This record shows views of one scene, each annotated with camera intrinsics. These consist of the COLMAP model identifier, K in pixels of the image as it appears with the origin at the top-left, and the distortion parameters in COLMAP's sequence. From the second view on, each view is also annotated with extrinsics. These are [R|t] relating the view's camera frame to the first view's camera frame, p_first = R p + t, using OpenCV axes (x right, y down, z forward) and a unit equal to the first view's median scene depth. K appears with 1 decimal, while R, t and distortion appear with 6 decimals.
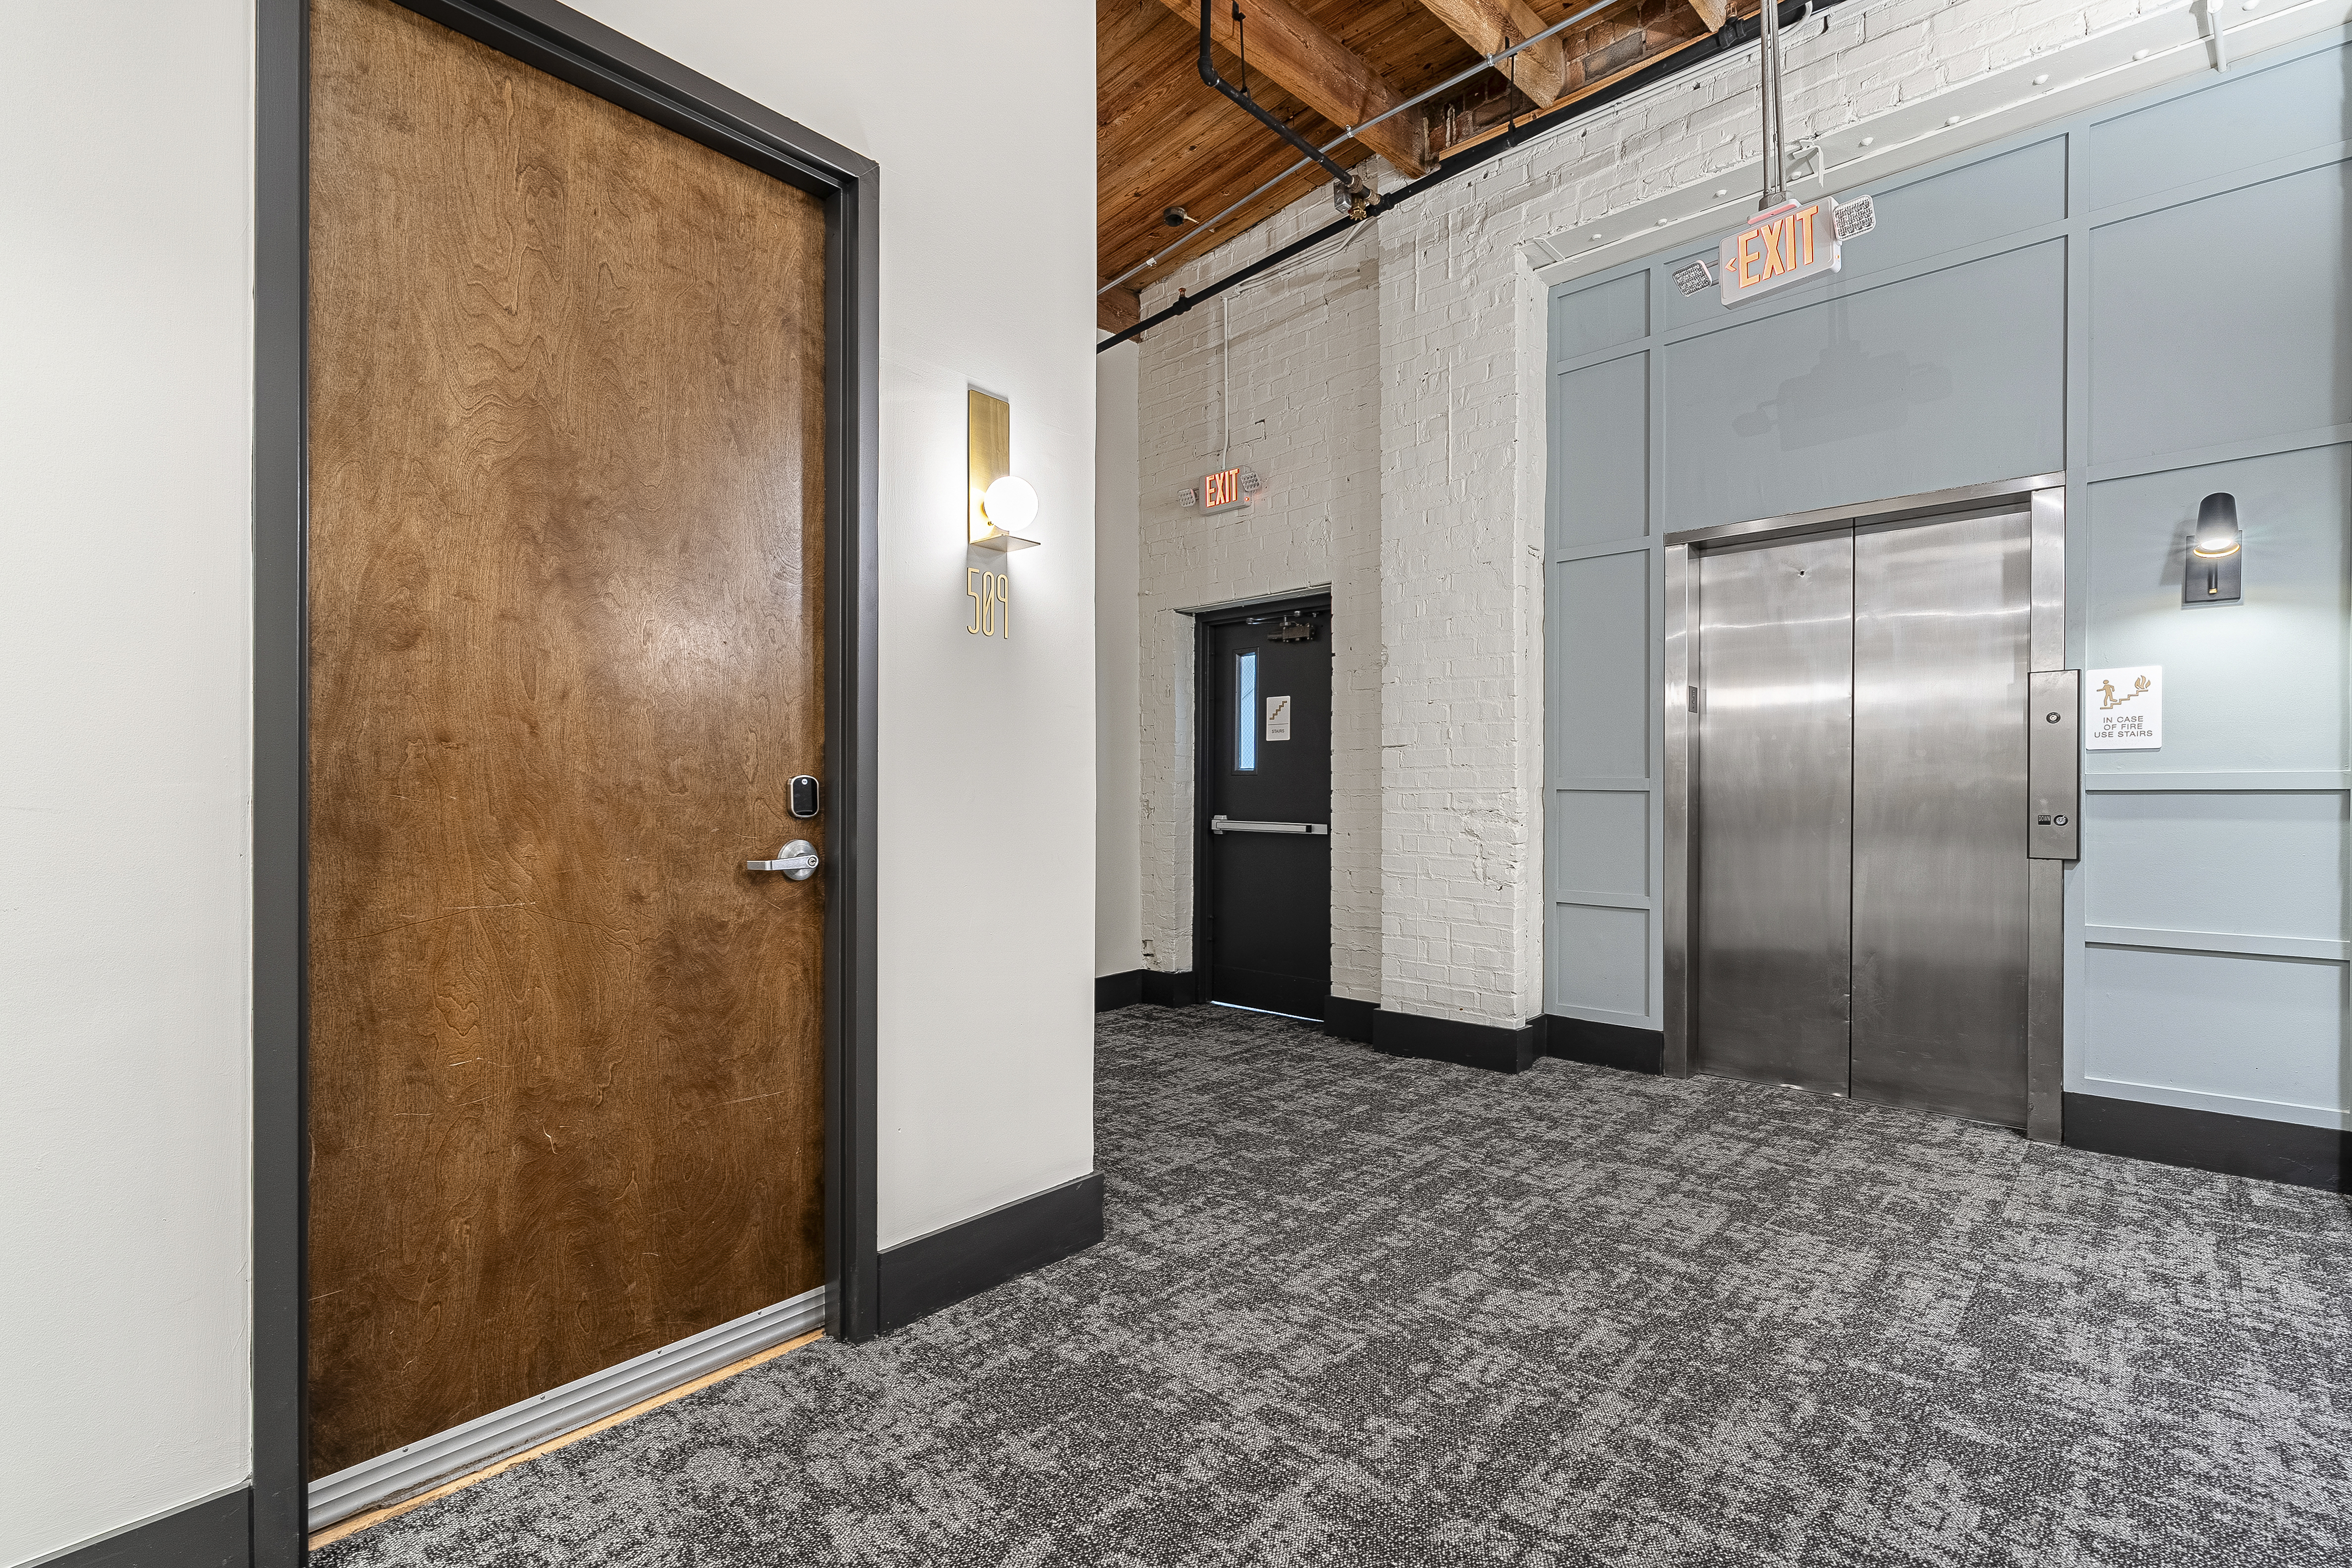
lens RADIAL K [[1076.8, 0, 1168.9], [0, 1076.8, 797.6], [0, 0, 1]] dist [-0.002272, 0.000657]
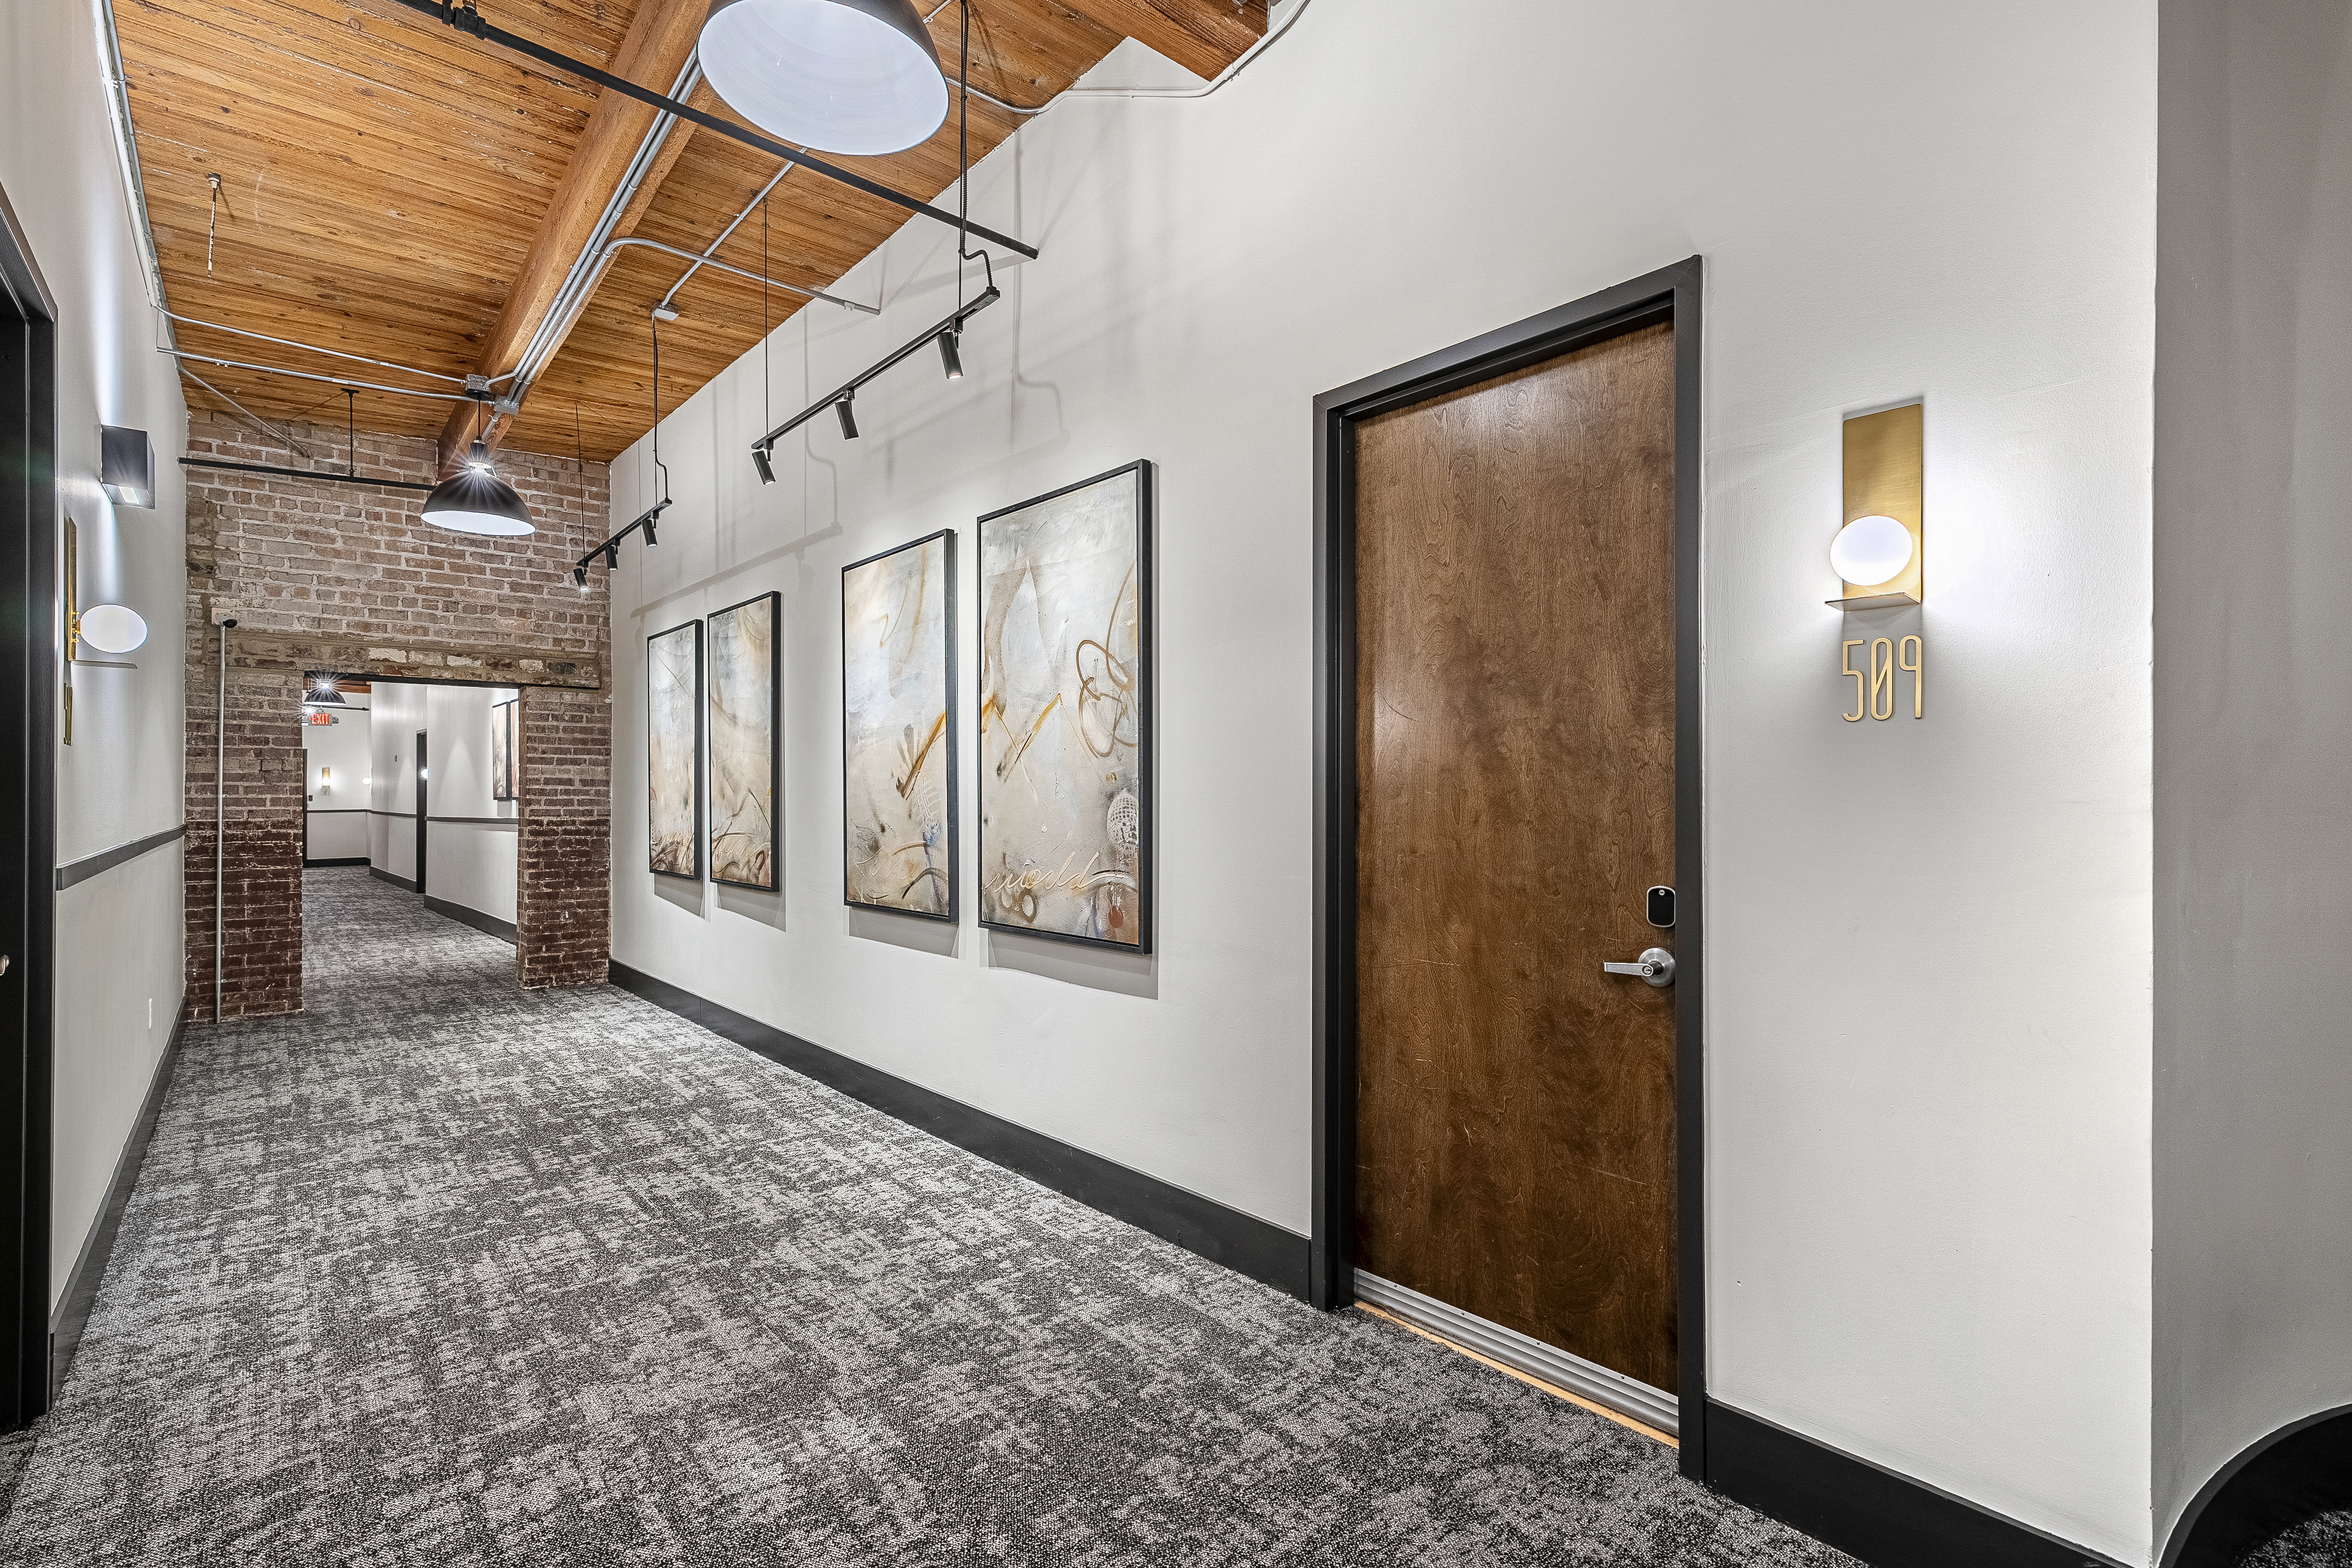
lens RADIAL K [[1074.0, 0, 1166.6], [0, 1074.0, 786.5], [0, 0, 1]] dist [0.011222, 0.000823]
pose [[-0.113082, -0.012095, -0.993512, 0.821310], [-0.001598, 0.999927, -0.011991, -0.114038], [0.993584, 0.000232, -0.113093, 0.709668]]
